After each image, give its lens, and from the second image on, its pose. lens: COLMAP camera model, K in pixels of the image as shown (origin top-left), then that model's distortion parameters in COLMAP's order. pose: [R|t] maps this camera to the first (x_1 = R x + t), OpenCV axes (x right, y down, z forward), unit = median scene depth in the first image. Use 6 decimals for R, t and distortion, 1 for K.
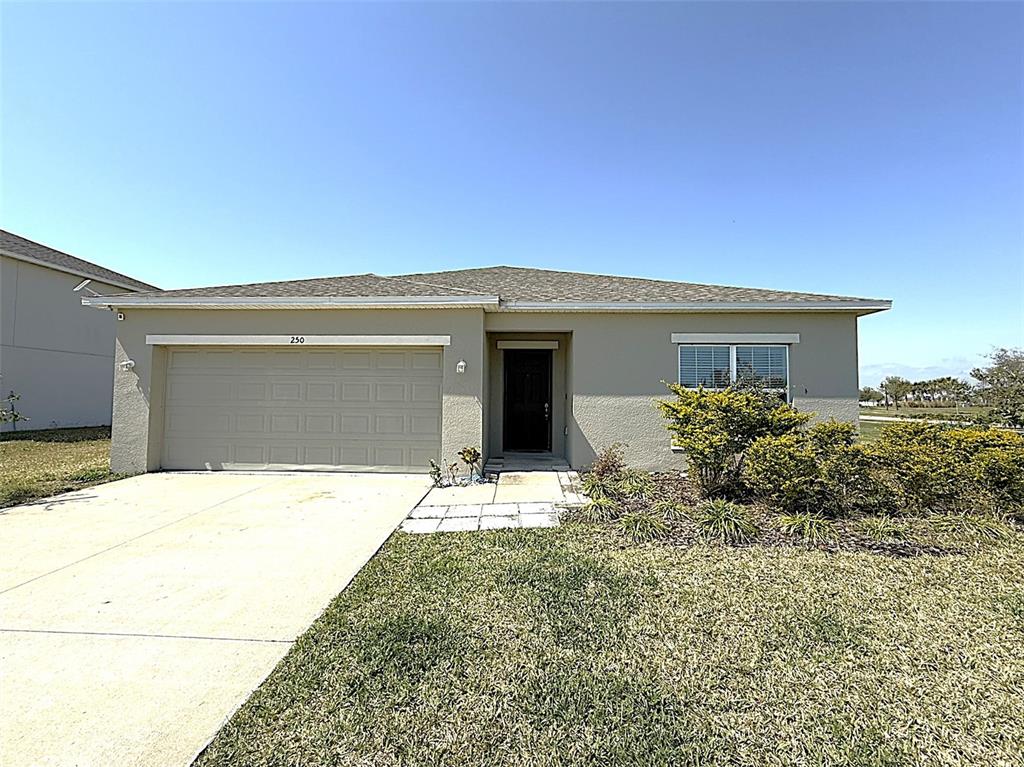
lens RADIAL K [[407.2, 0, 509.4], [0, 407.2, 385.4], [0, 0, 1]] dist [-0.000688, -0.000041]
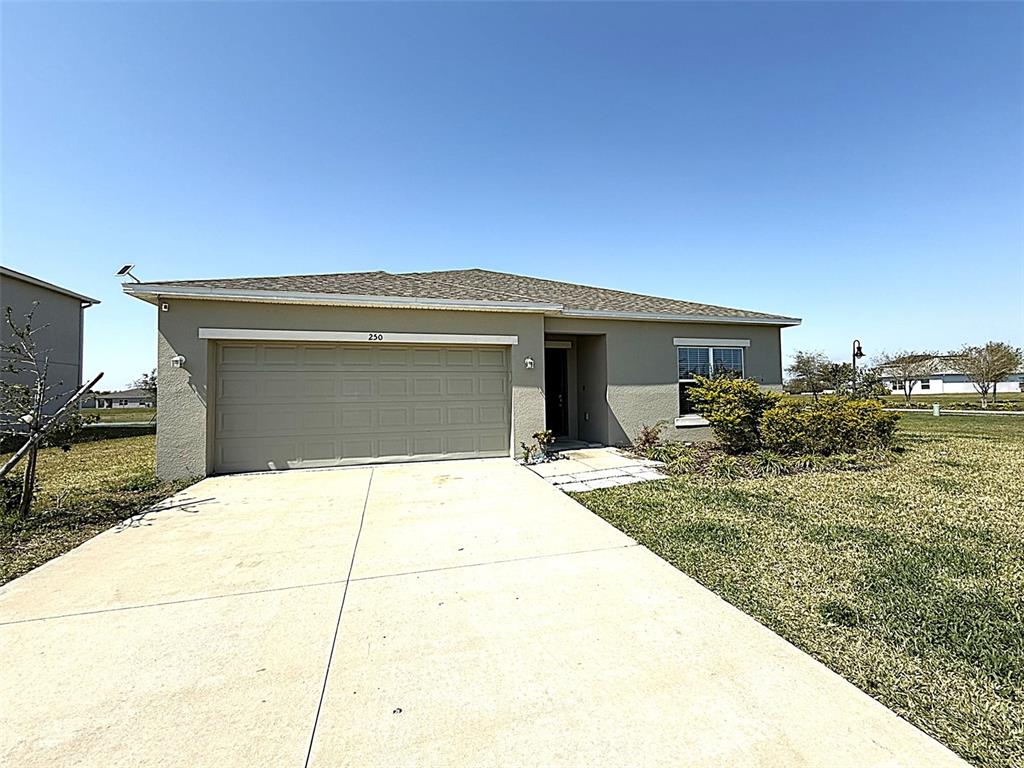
lens RADIAL K [[410.9, 0, 512.0], [0, 410.9, 384.0], [0, 0, 1]] dist [0.000230, -0.000021]
pose [[0.951175, -0.015192, 0.308276, -0.513873], [0.014051, 0.999884, 0.005920, 0.006736], [-0.308331, -0.001299, 0.951278, -0.104961]]
